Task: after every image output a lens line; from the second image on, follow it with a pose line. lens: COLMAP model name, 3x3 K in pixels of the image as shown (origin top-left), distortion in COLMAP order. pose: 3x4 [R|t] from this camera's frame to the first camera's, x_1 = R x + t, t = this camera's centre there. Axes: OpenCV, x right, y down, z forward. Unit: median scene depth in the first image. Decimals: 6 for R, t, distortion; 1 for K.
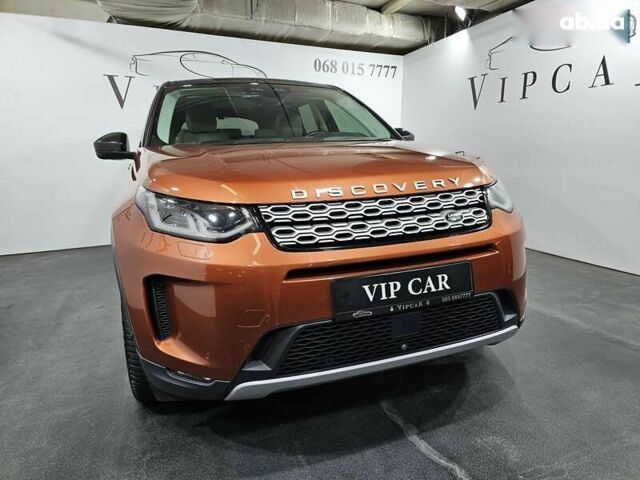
lens RADIAL K [[433.8, 0, 326.5], [0, 433.8, 245.0], [0, 0, 1]] dist [0.056872, -0.046804]
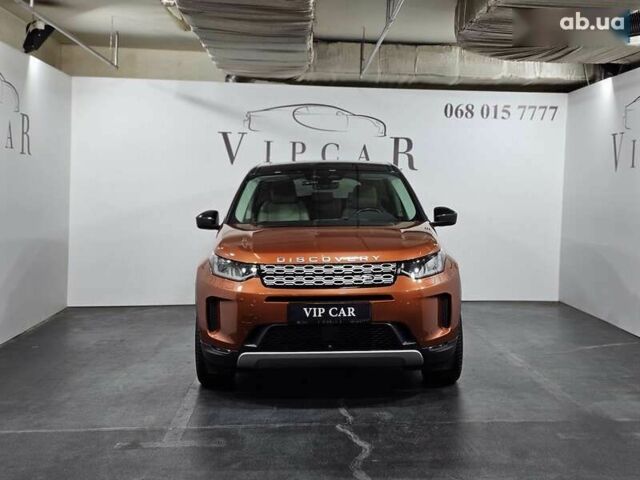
lens RADIAL K [[864.8, 0, 320.0], [0, 864.8, 240.0], [0, 0, 1]] dist [0.224662, -0.571604]
pose [[0.936815, 0.045198, -0.346892, 0.502305], [-0.091762, 0.988645, -0.118999, 0.083338], [0.337575, 0.143311, 0.930325, -0.894866]]
